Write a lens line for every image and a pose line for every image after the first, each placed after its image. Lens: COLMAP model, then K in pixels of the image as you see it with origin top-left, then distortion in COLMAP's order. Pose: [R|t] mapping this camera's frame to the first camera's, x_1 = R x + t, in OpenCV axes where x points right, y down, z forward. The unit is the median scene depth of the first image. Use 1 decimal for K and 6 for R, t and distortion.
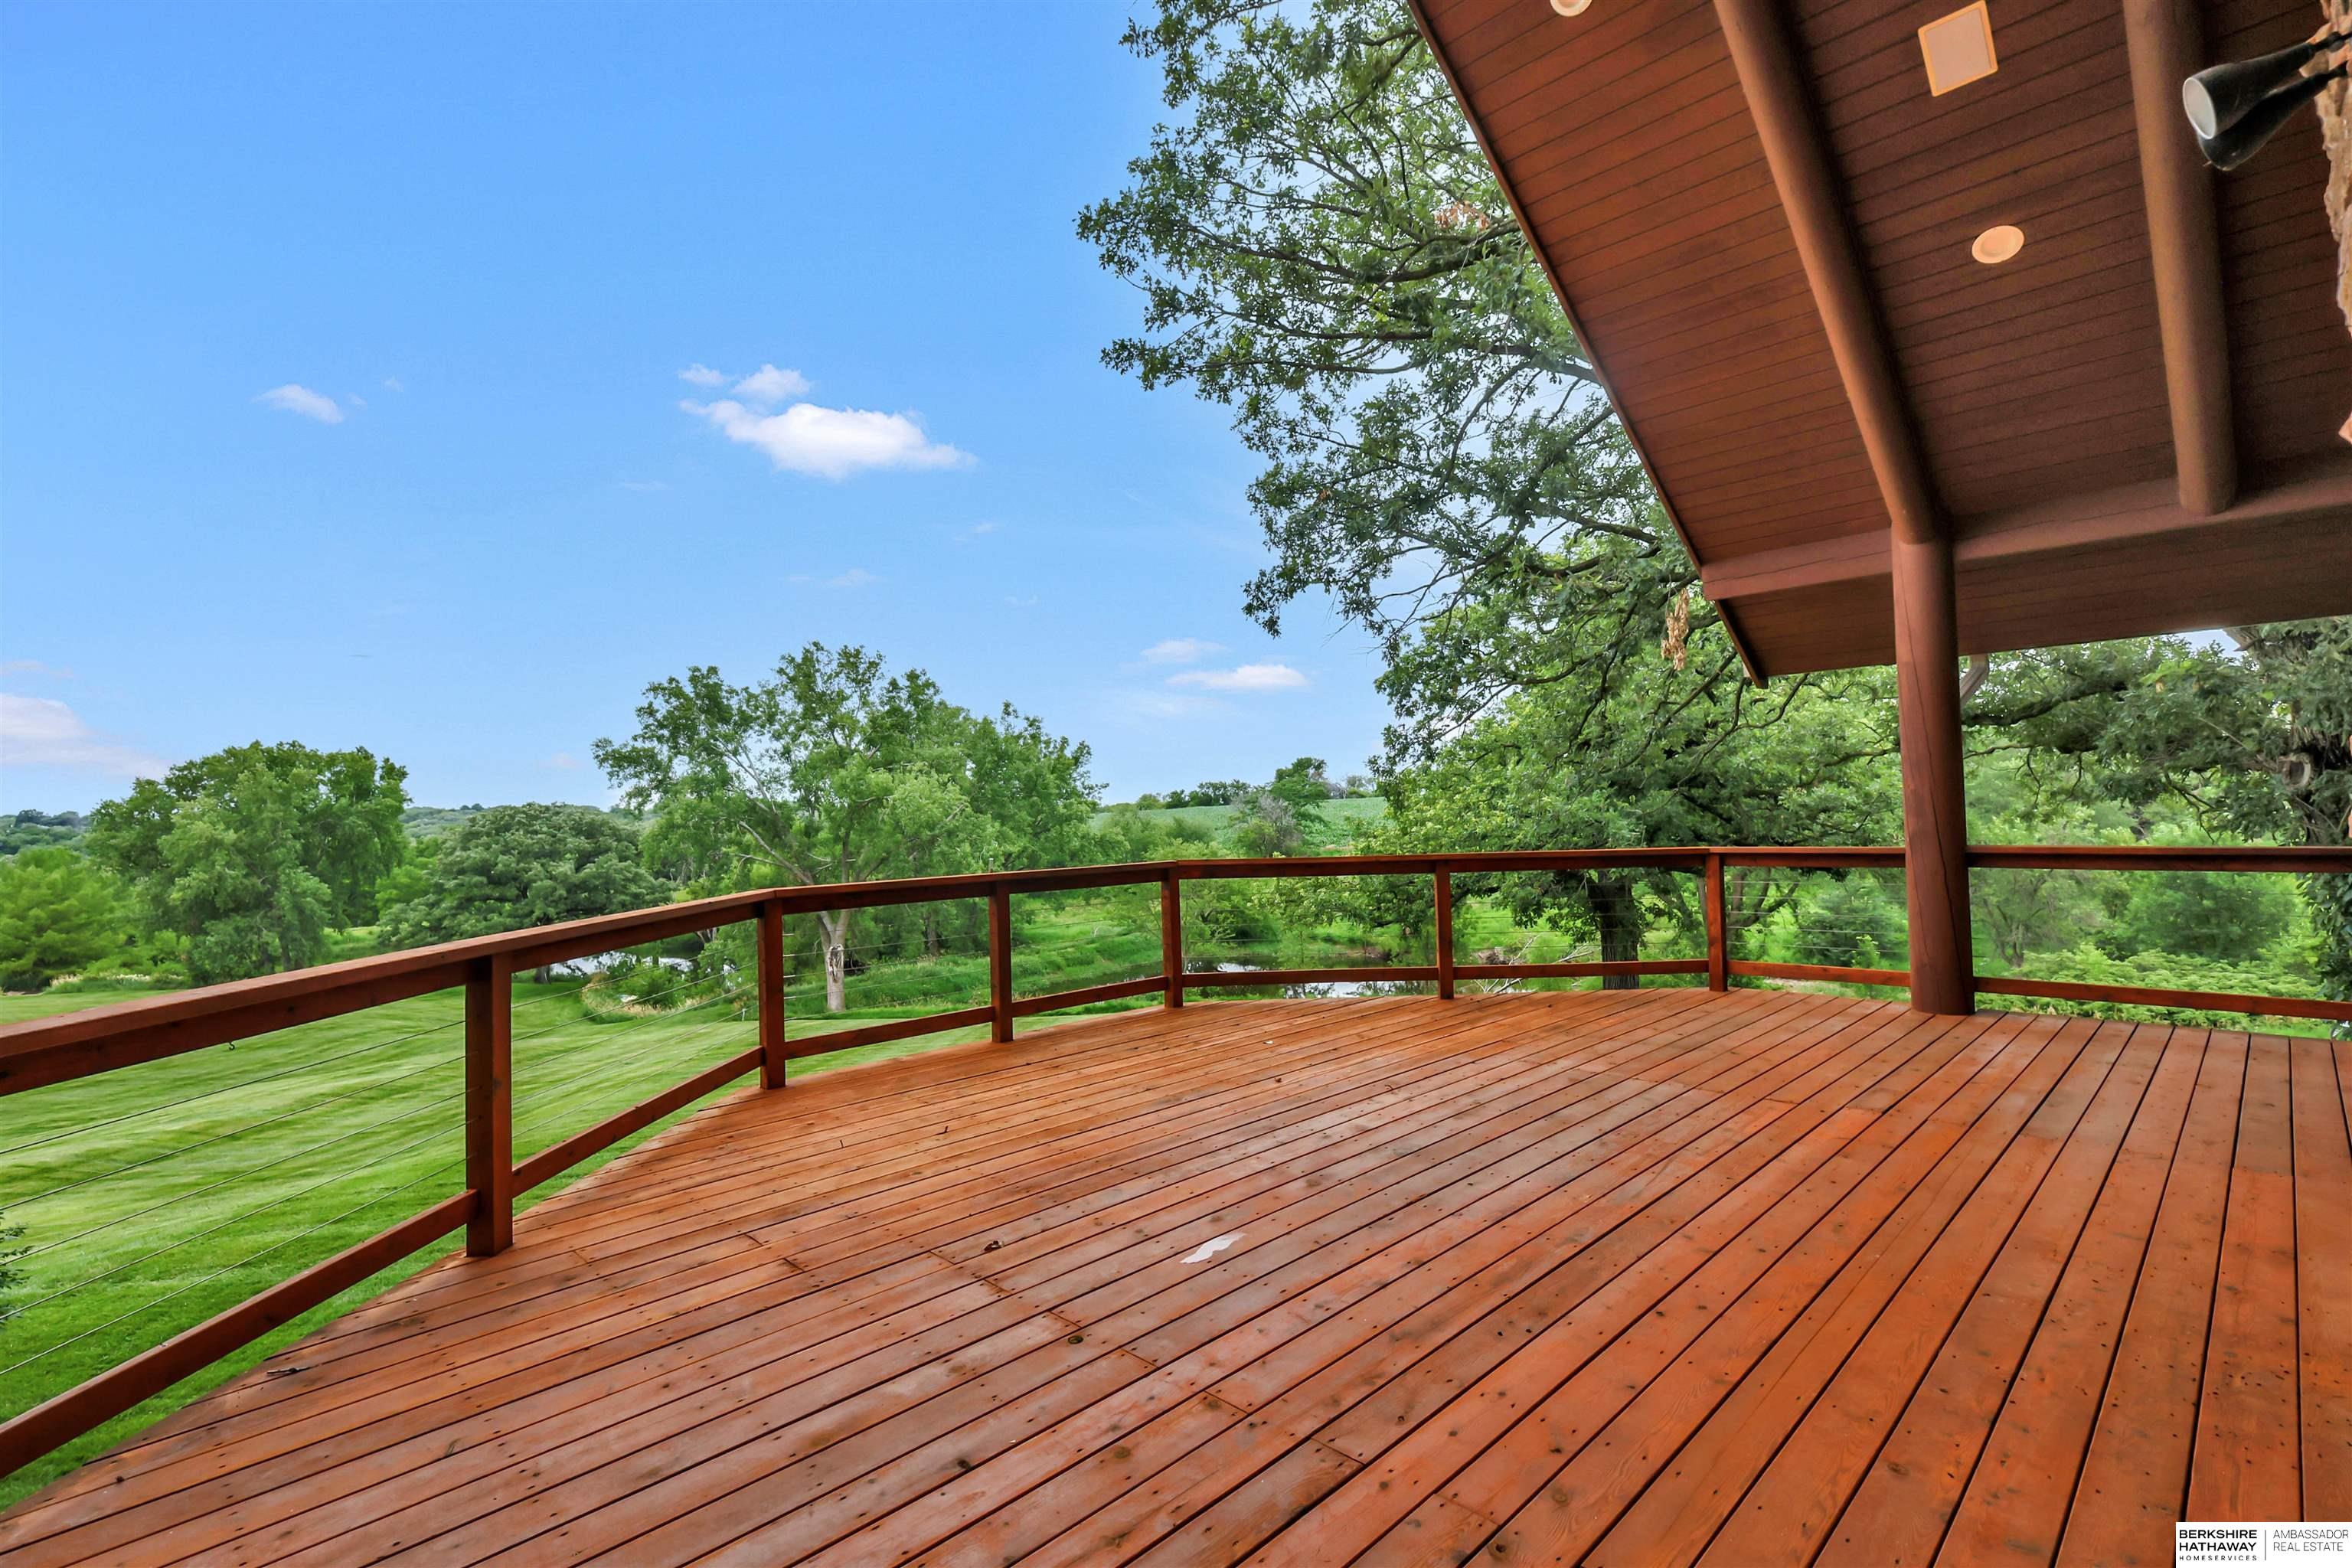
lens RADIAL K [[1079.7, 0, 1172.8], [0, 1079.7, 782.3], [0, 0, 1]] dist [0.005063, 0.000160]
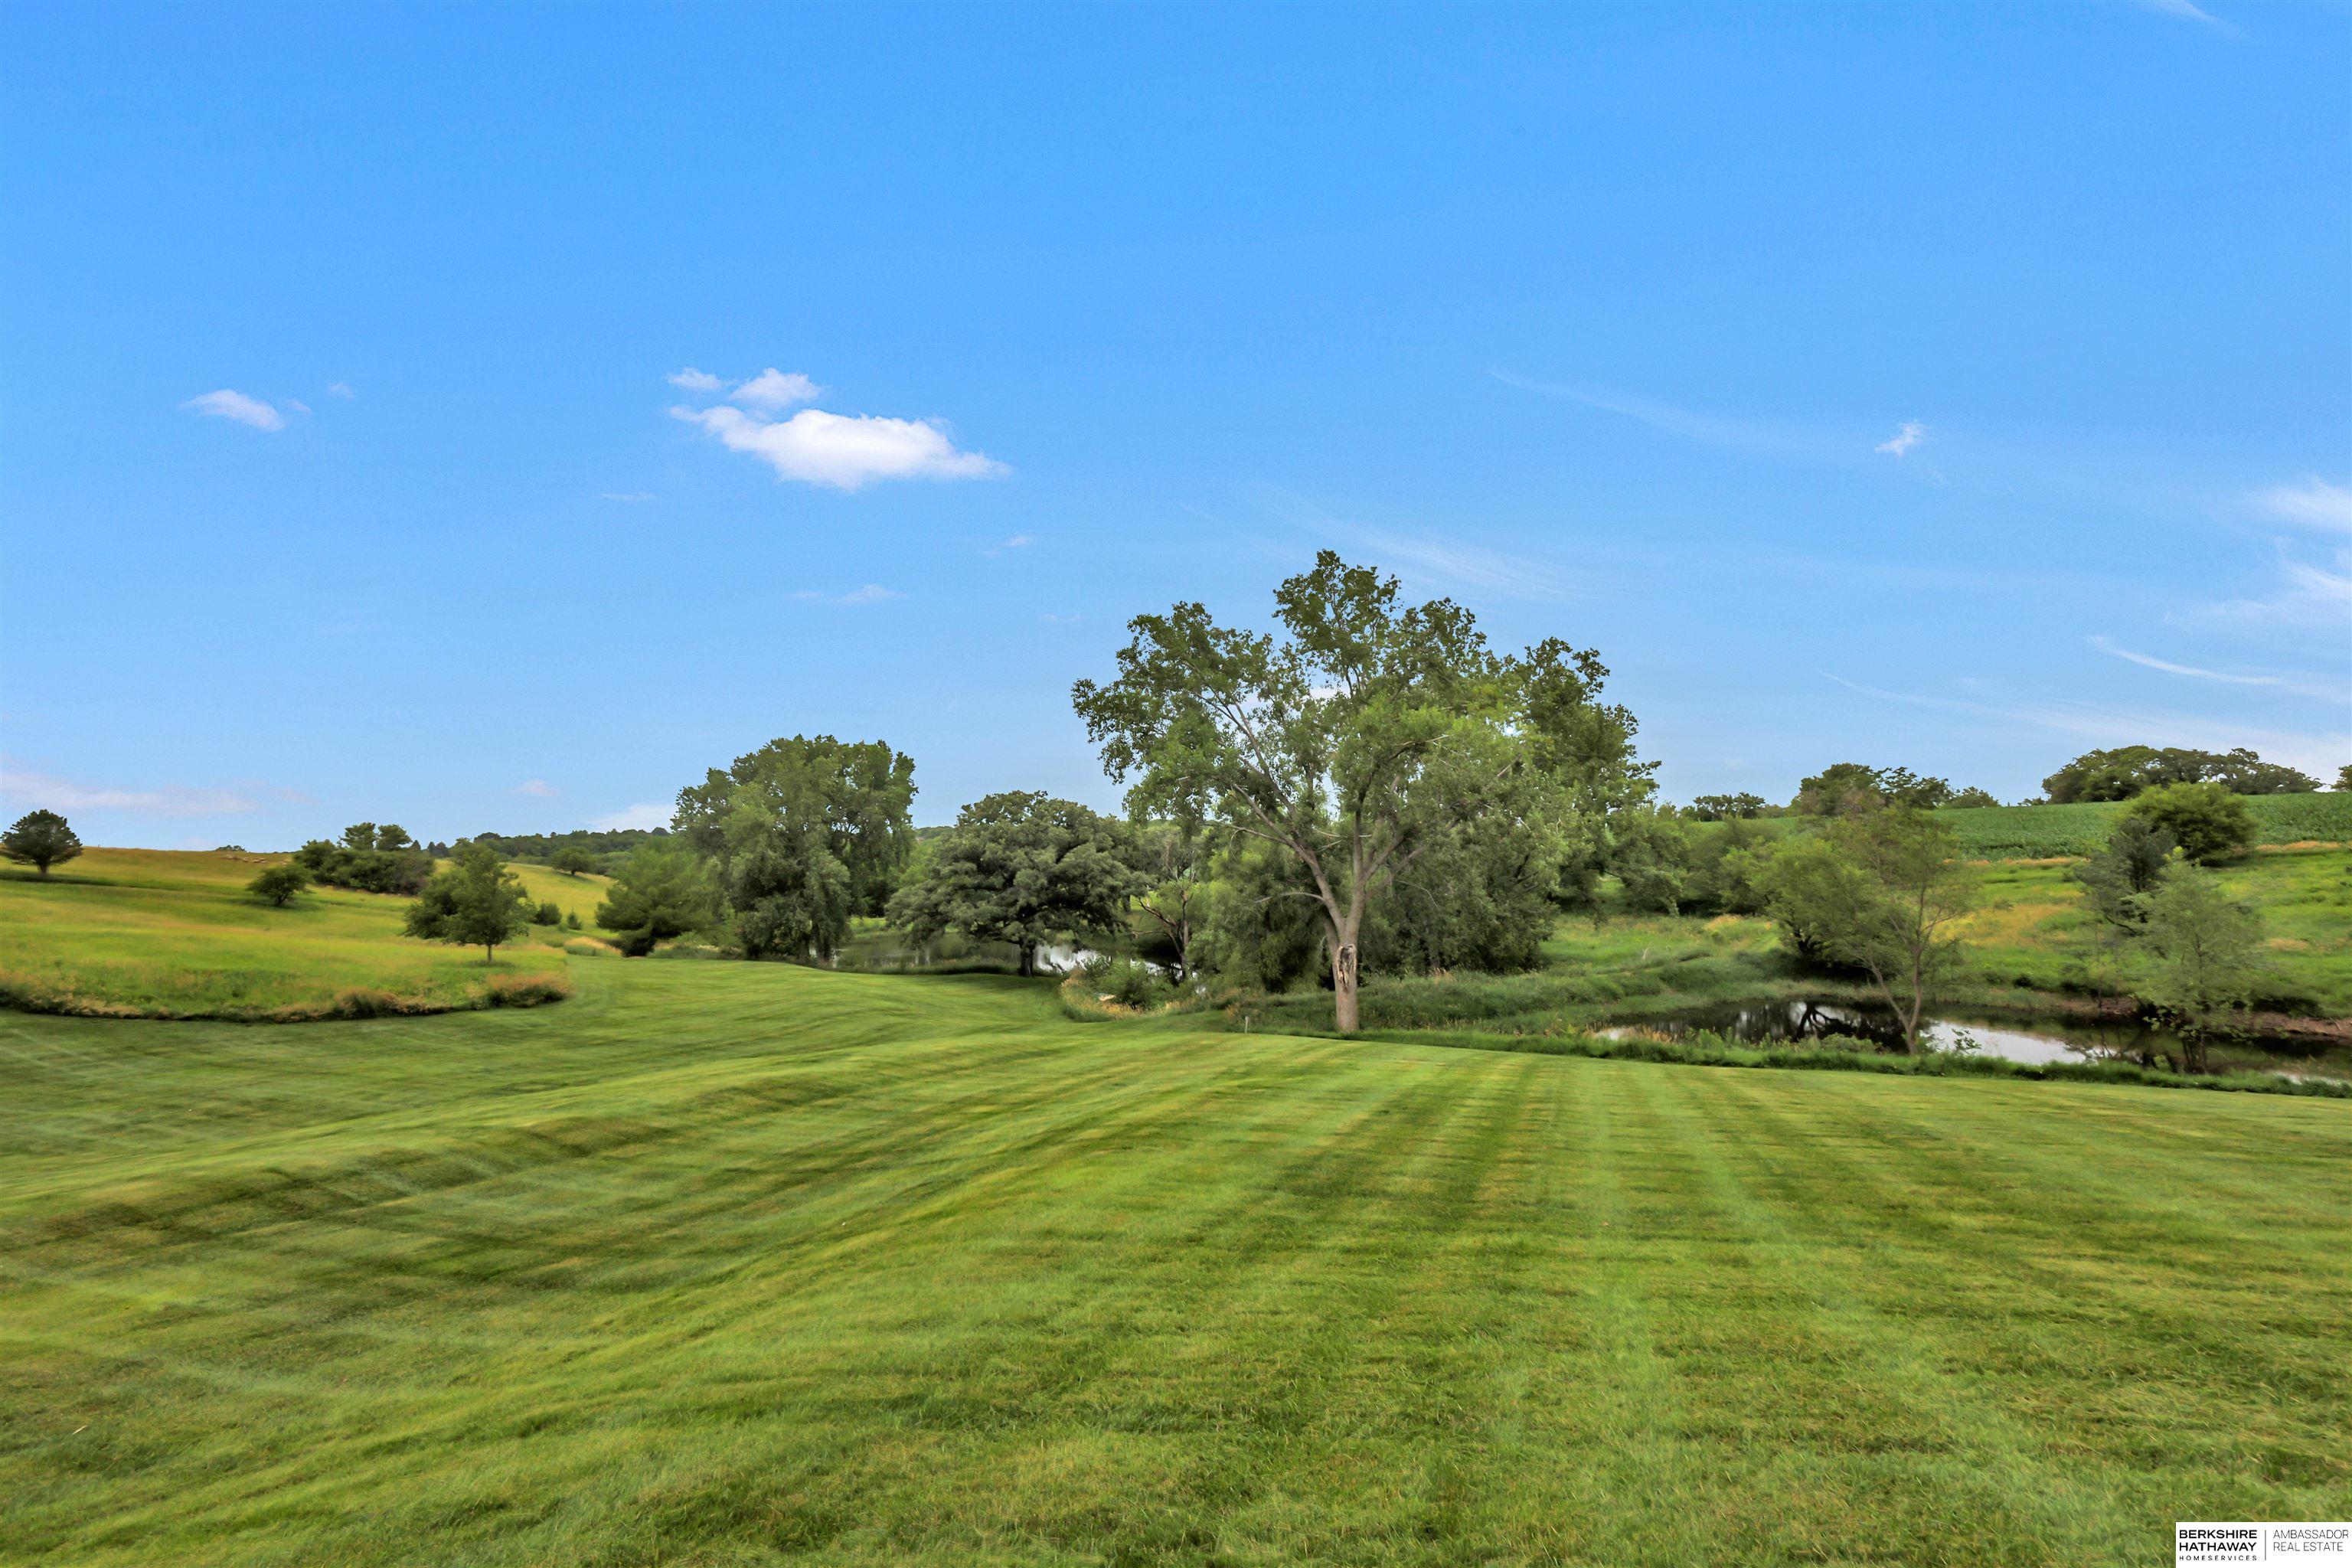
lens RADIAL K [[1079.7, 0, 1172.8], [0, 1079.7, 782.3], [0, 0, 1]] dist [0.005063, 0.000160]
pose [[0.921269, -0.008561, -0.388832, -0.091112], [-0.000952, 0.999705, -0.024266, 0.038905], [0.388925, 0.022726, 0.920989, 0.170243]]
